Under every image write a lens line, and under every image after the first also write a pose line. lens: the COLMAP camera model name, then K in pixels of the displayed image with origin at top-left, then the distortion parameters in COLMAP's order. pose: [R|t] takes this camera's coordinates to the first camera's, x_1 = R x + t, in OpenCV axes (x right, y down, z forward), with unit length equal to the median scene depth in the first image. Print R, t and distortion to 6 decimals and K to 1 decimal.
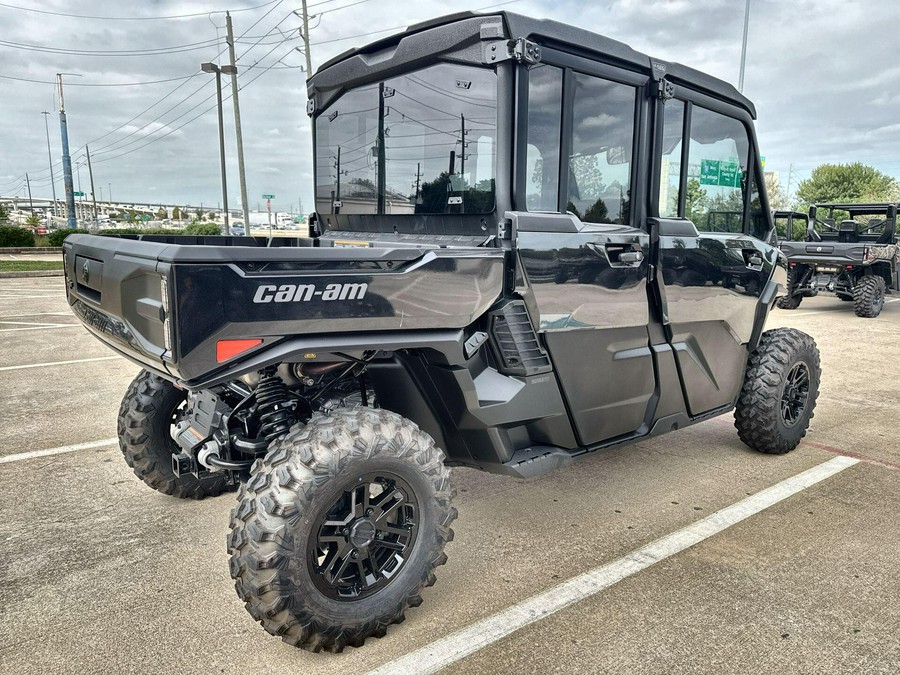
lens RADIAL K [[640.5, 0, 449.0], [0, 640.5, 342.7], [0, 0, 1]] dist [0.009791, 0.002191]
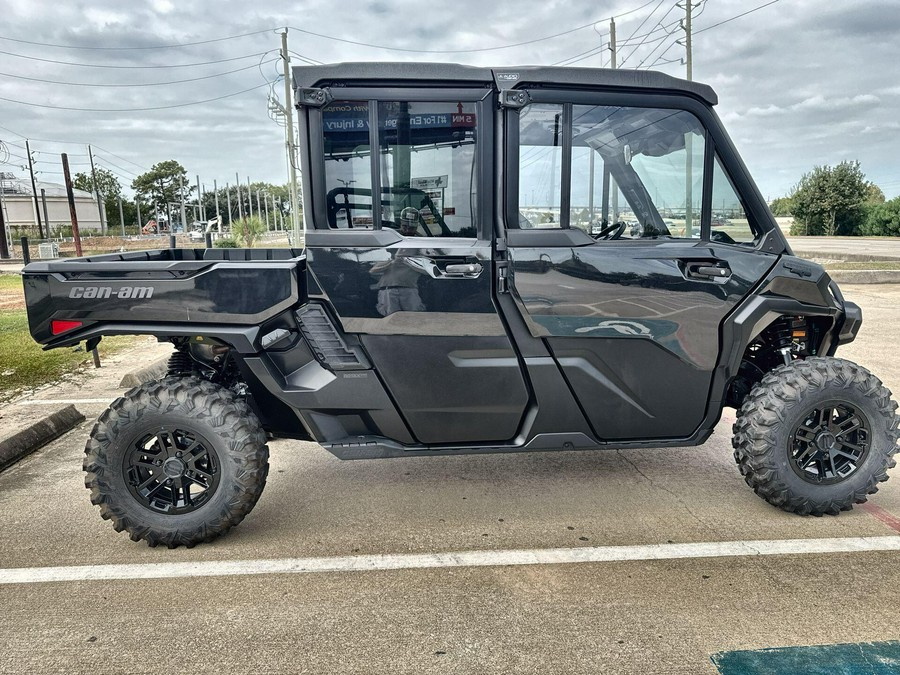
lens RADIAL K [[637.5, 0, 450.0], [0, 637.5, 337.5], [0, 0, 1]] dist [0.046897, -0.058995]
pose [[0.823050, 0.071701, -0.563424, 0.835653], [-0.073681, 0.997096, 0.019255, -0.039570], [0.563169, 0.025666, 0.825943, 0.138115]]
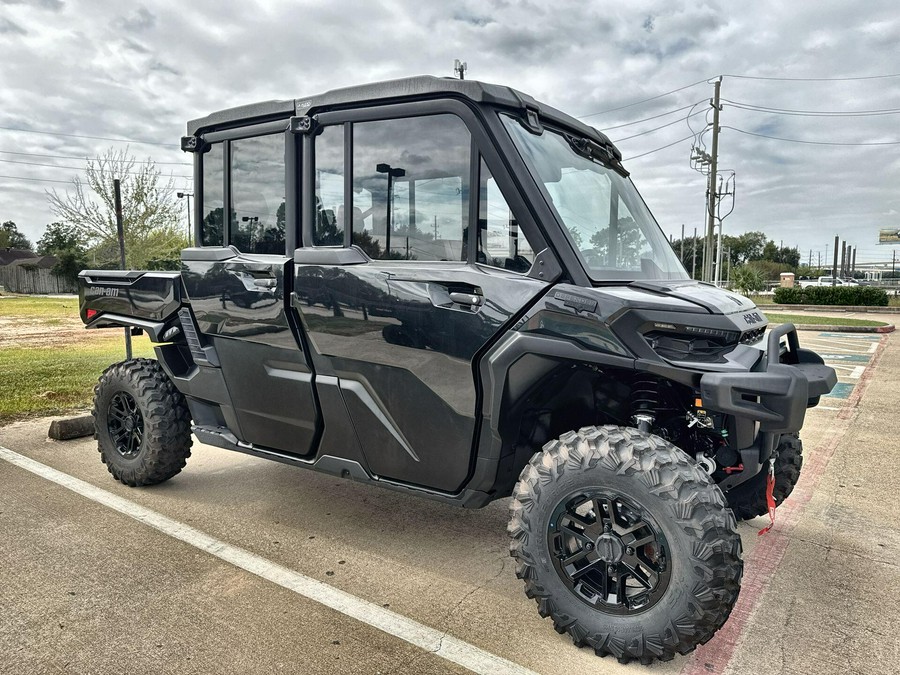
lens RADIAL K [[637.5, 0, 450.0], [0, 637.5, 337.5], [0, 0, 1]] dist [0.046897, -0.058995]
pose [[0.276954, 0.076674, -0.957819, 1.421669], [-0.175993, 0.983997, 0.027881, -0.124507], [0.944628, 0.160847, 0.286016, 0.978157]]
